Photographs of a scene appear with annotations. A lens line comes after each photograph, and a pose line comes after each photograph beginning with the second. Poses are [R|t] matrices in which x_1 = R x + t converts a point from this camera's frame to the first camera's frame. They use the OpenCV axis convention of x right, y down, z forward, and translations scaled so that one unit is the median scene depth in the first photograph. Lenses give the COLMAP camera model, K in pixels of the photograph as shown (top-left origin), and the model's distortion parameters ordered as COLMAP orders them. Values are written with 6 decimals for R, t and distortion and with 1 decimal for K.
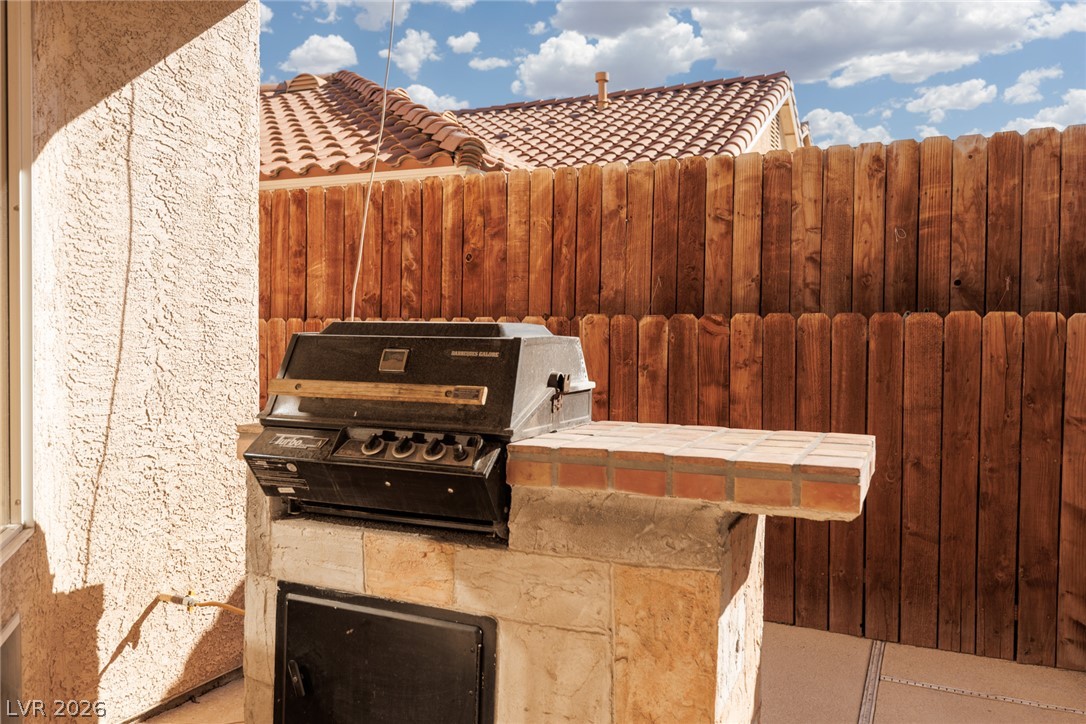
lens RADIAL K [[779.8, 0, 569.9], [0, 779.8, 352.7], [0, 0, 1]] dist [-0.002417, -0.002148]
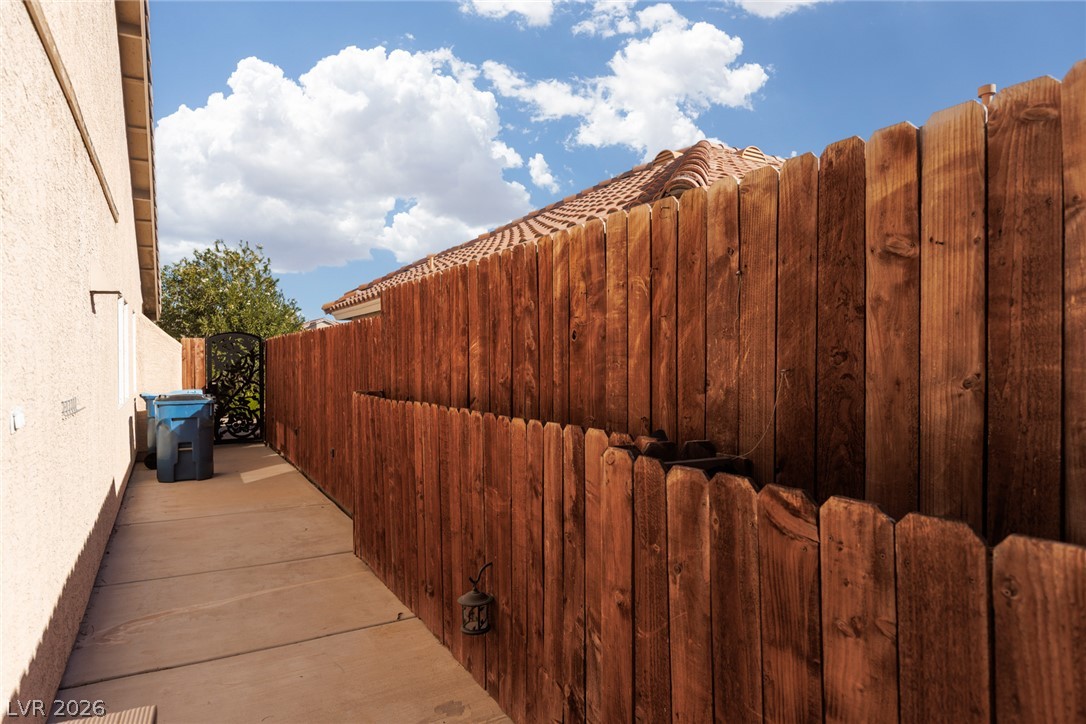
lens RADIAL K [[639.7, 0, 545.9], [0, 639.7, 362.5], [0, 0, 1]] dist [0.003616, -0.004176]
pose [[0.824879, -0.013239, -0.565154, 0.232290], [0.001434, 0.999771, -0.021328, -0.093710], [0.565308, 0.016783, 0.824709, 0.531815]]
